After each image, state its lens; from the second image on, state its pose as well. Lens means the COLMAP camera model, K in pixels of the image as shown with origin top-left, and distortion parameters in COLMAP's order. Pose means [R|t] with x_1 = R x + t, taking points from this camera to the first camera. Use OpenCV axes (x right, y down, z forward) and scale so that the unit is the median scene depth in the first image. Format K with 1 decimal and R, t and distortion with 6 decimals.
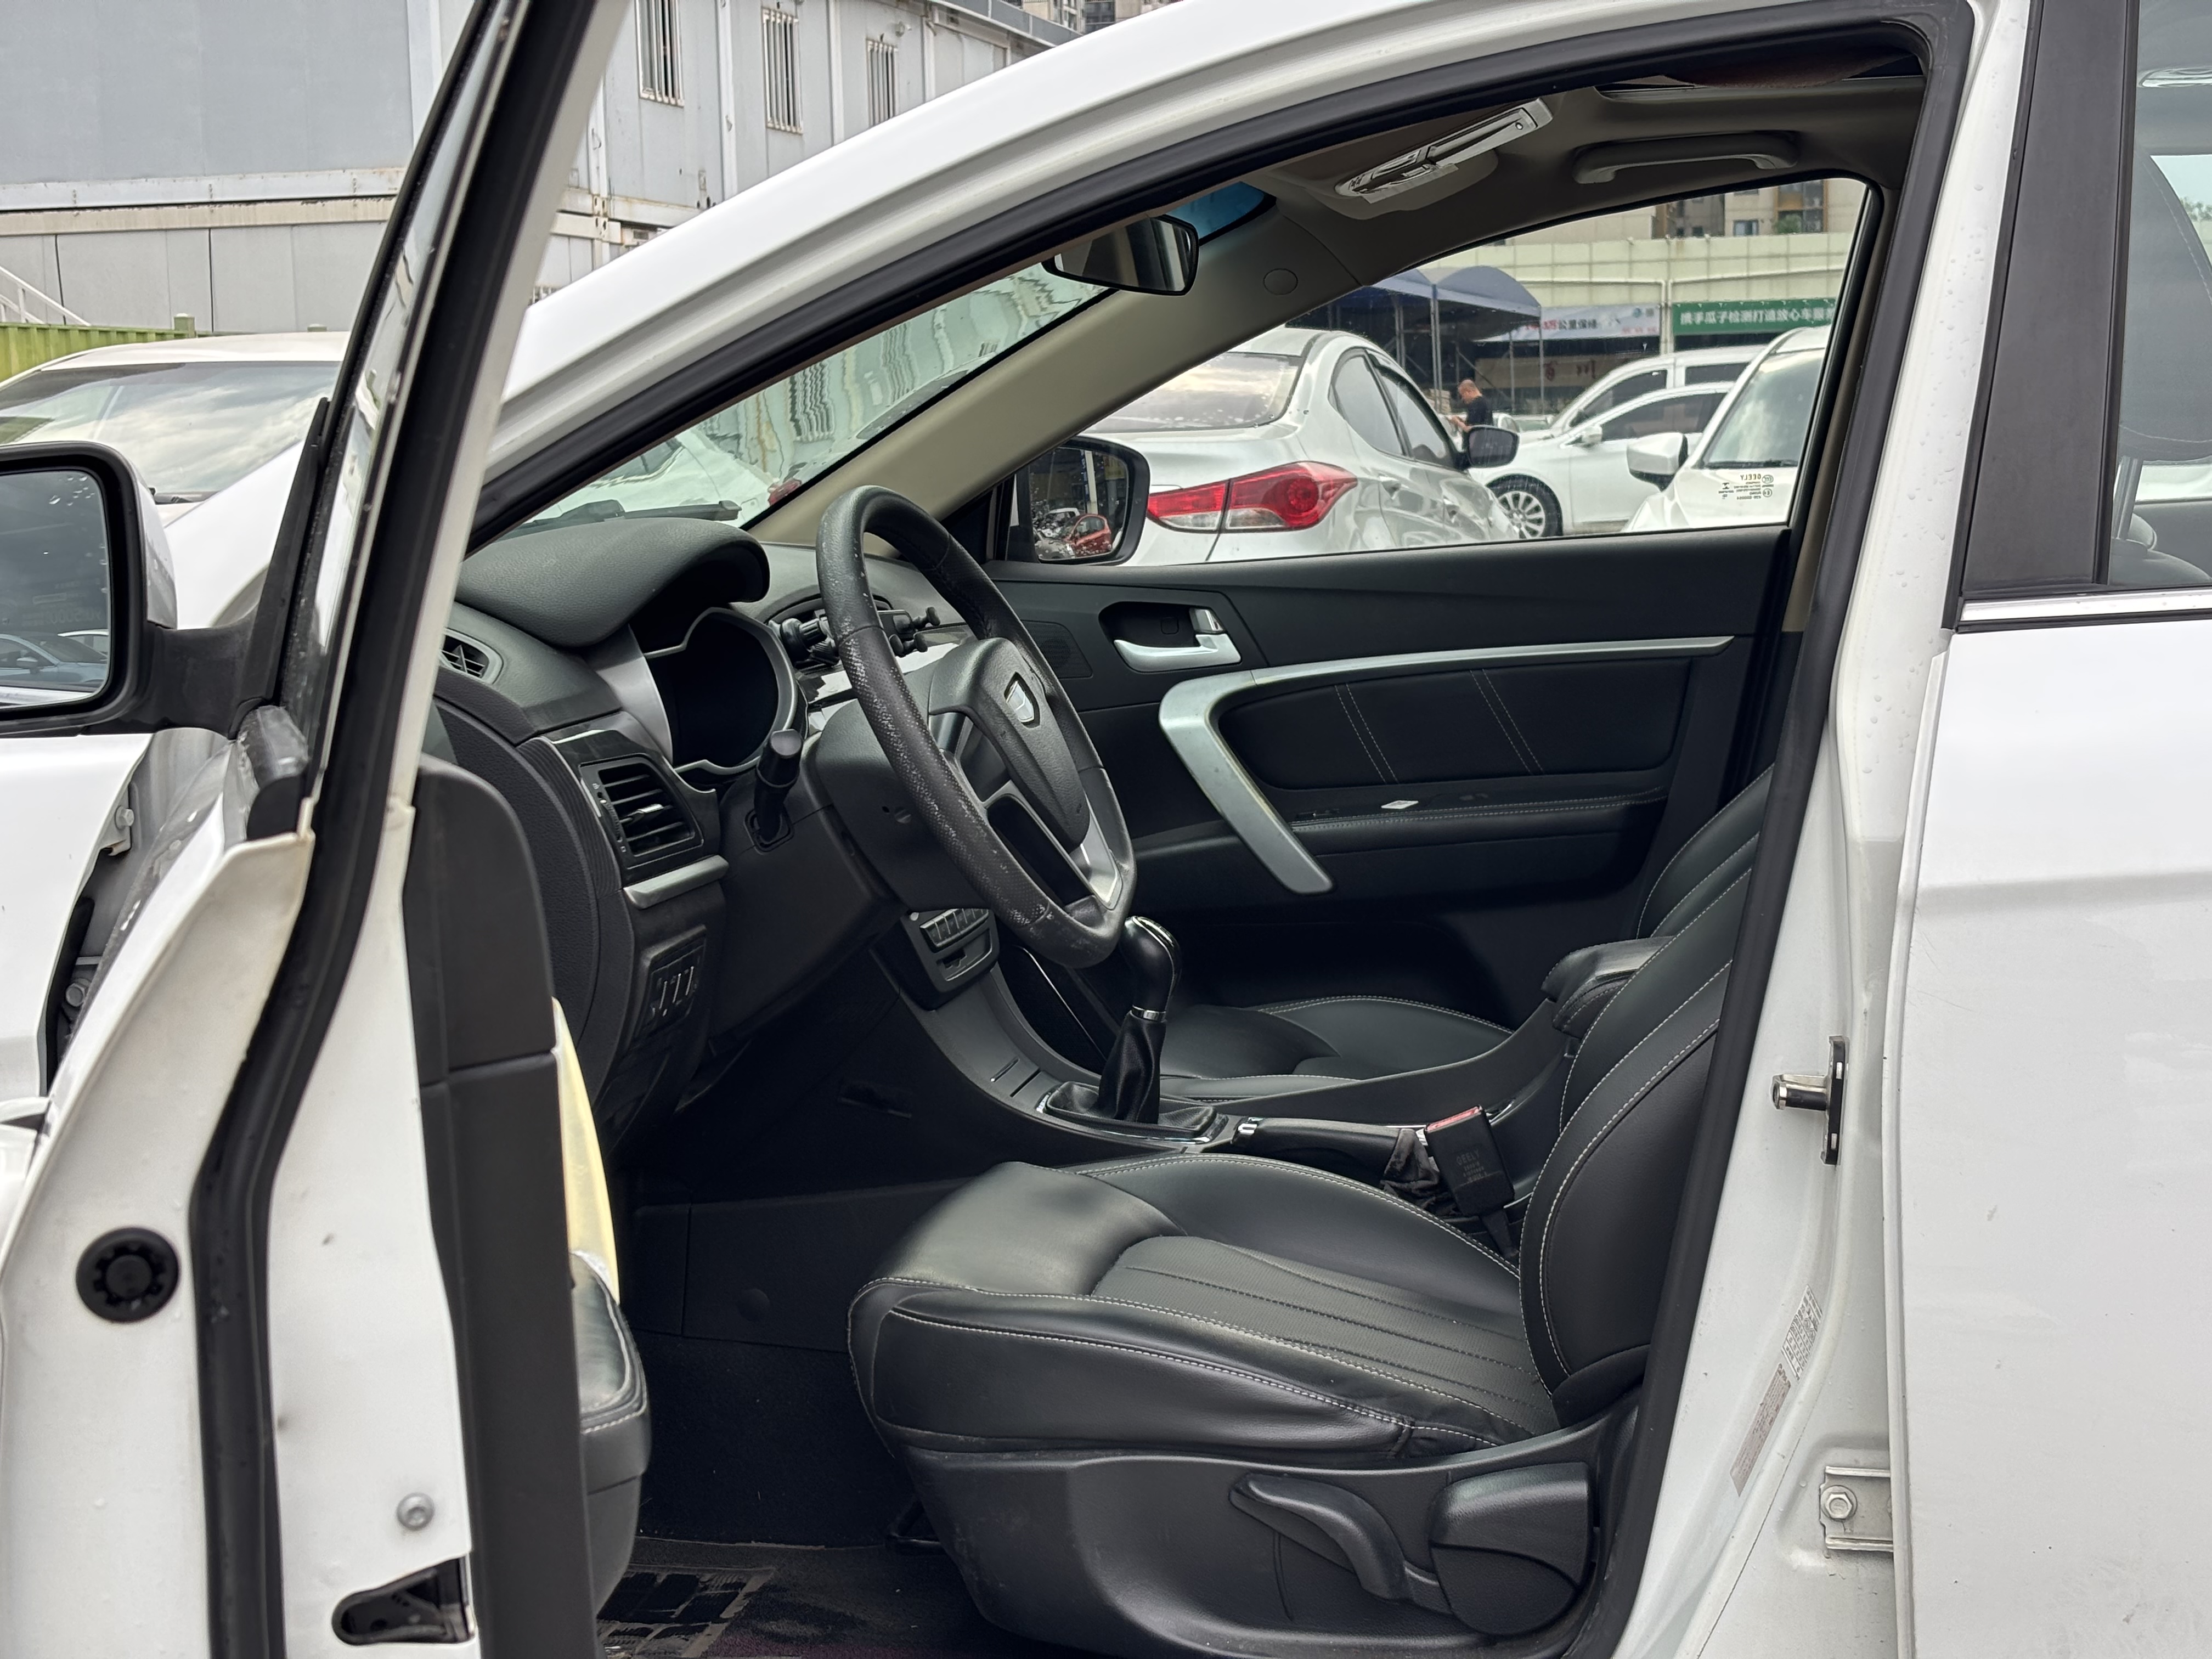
lens RADIAL K [[3297.2, 0, 1138.0], [0, 3297.2, 863.9], [0, 0, 1]] dist [0.263848, -1.041594]
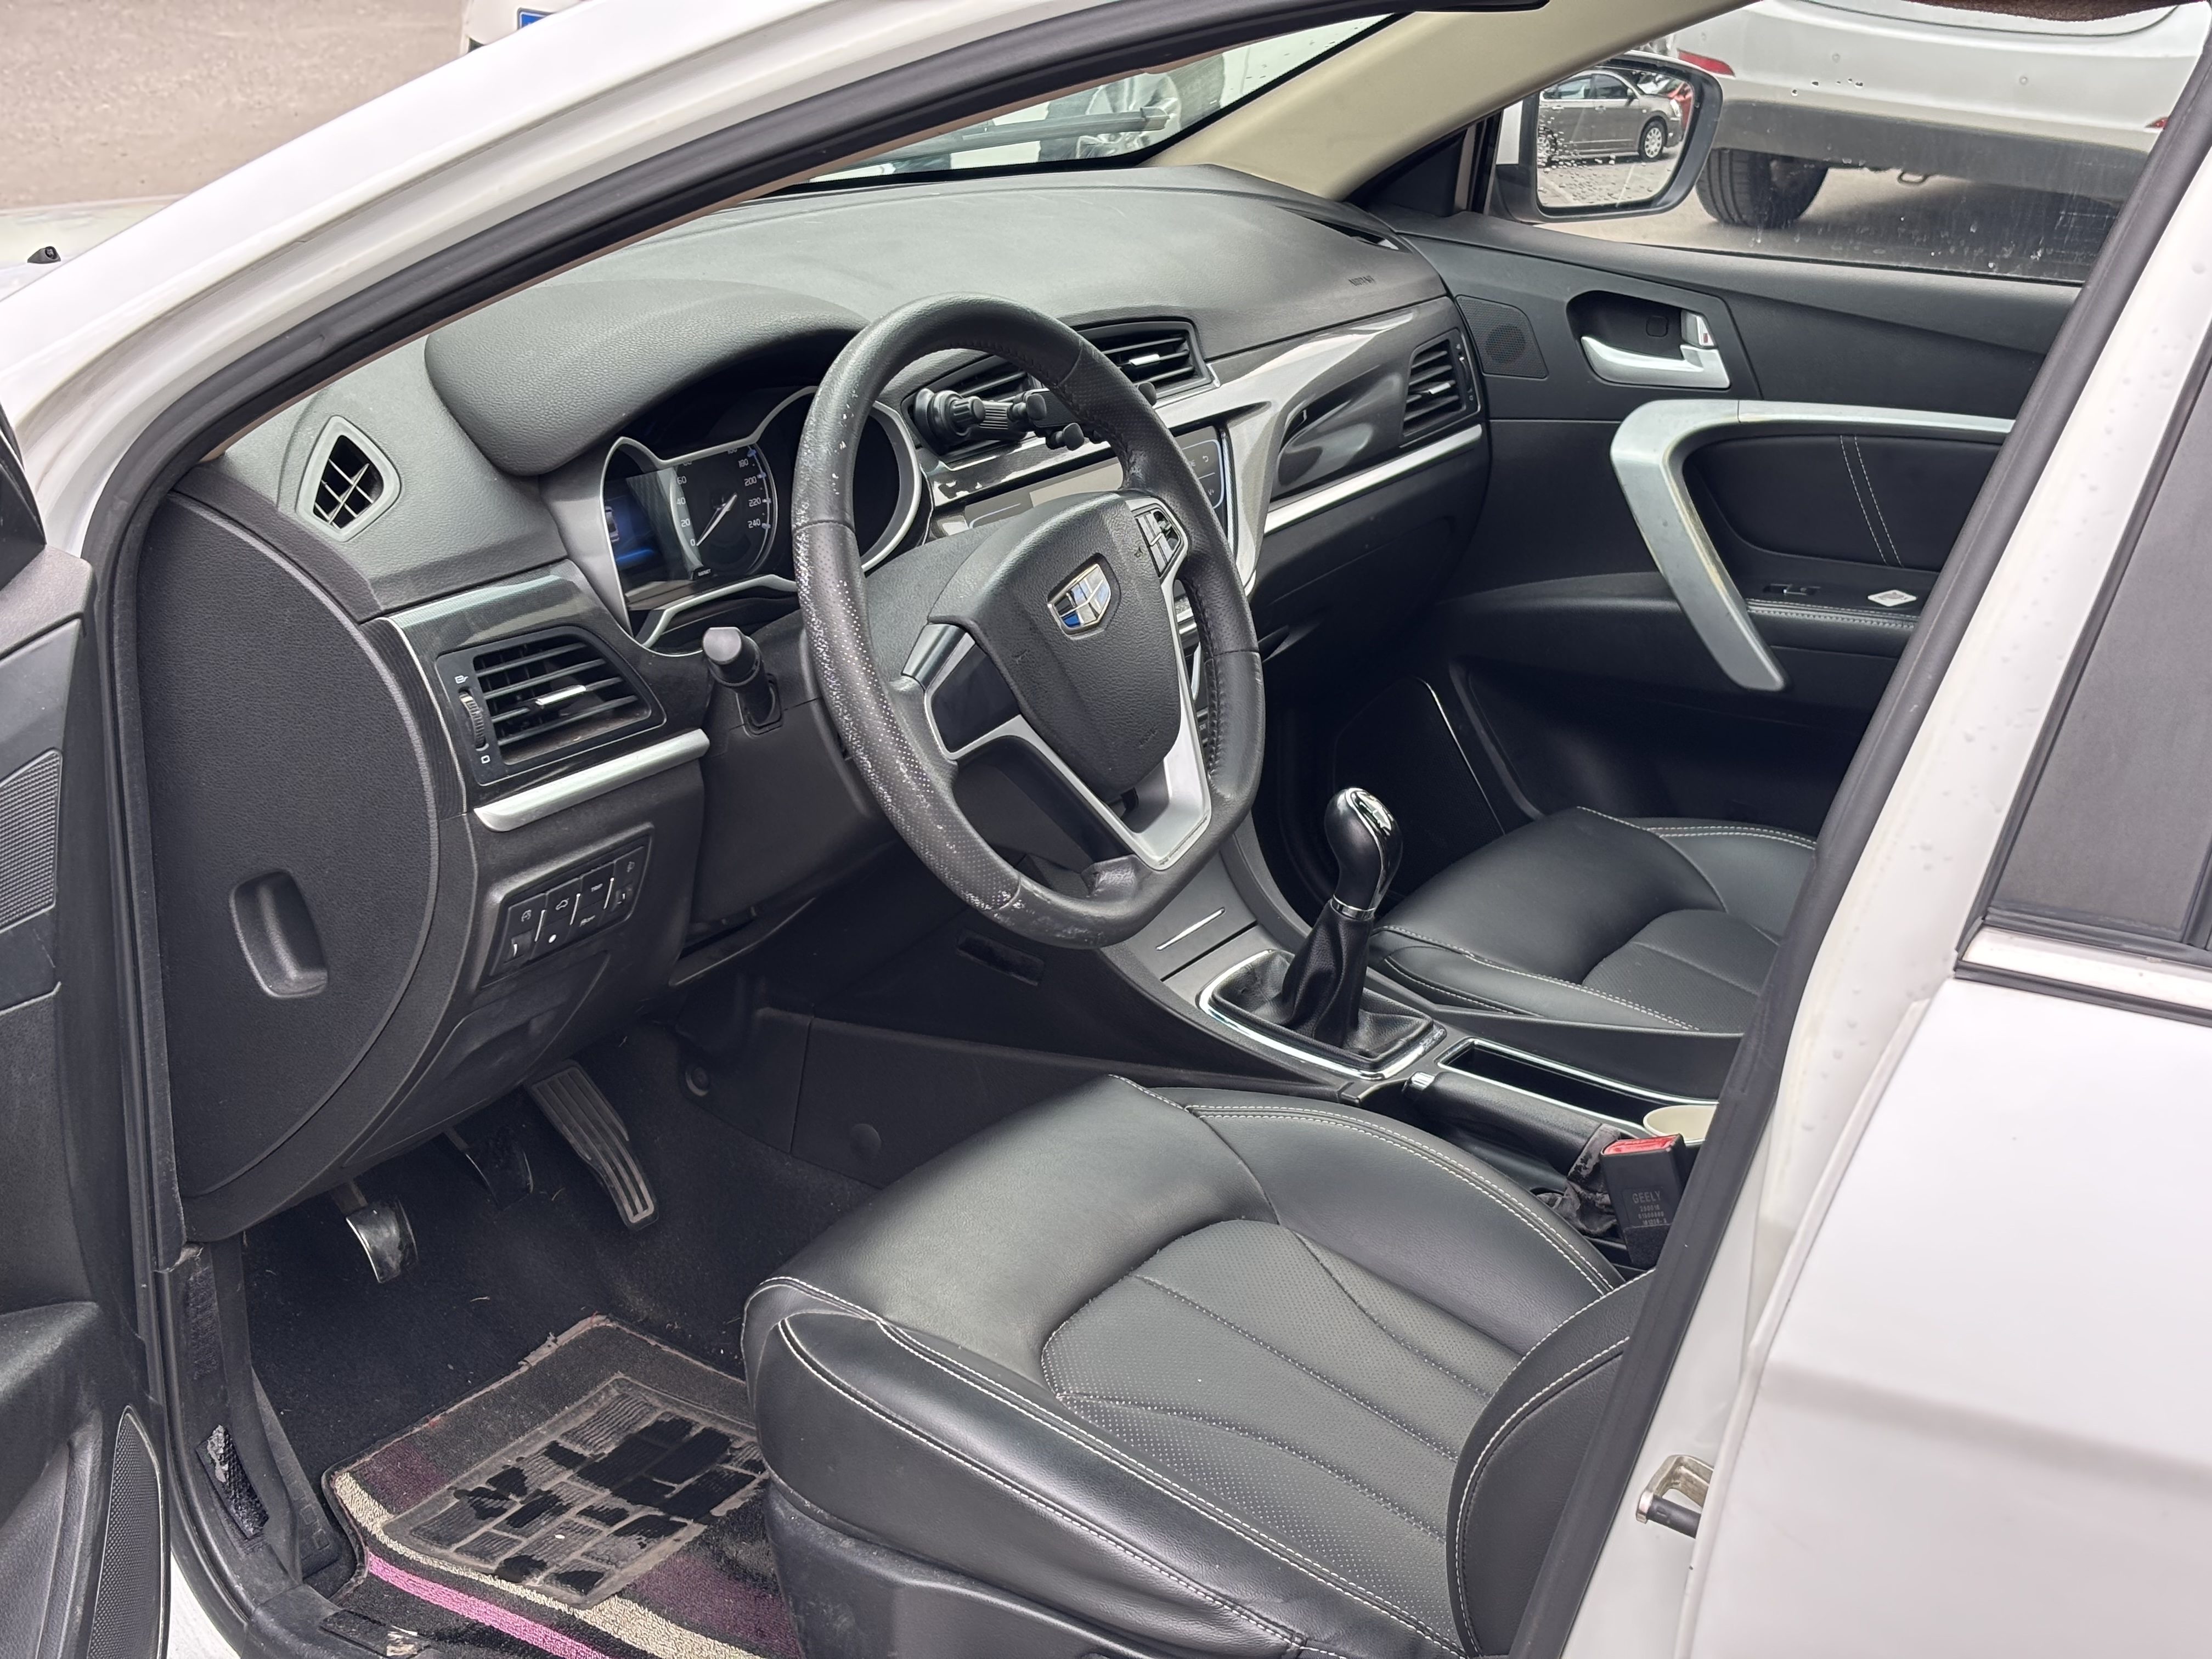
lens RADIAL K [[3297.2, 0, 1138.0], [0, 3297.2, 863.9], [0, 0, 1]] dist [0.263848, -1.041594]
pose [[0.937565, 0.194046, -0.288647, 0.194117], [-0.125654, 0.962824, 0.239126, -0.159427], [0.324318, -0.187927, 0.927093, 0.227516]]
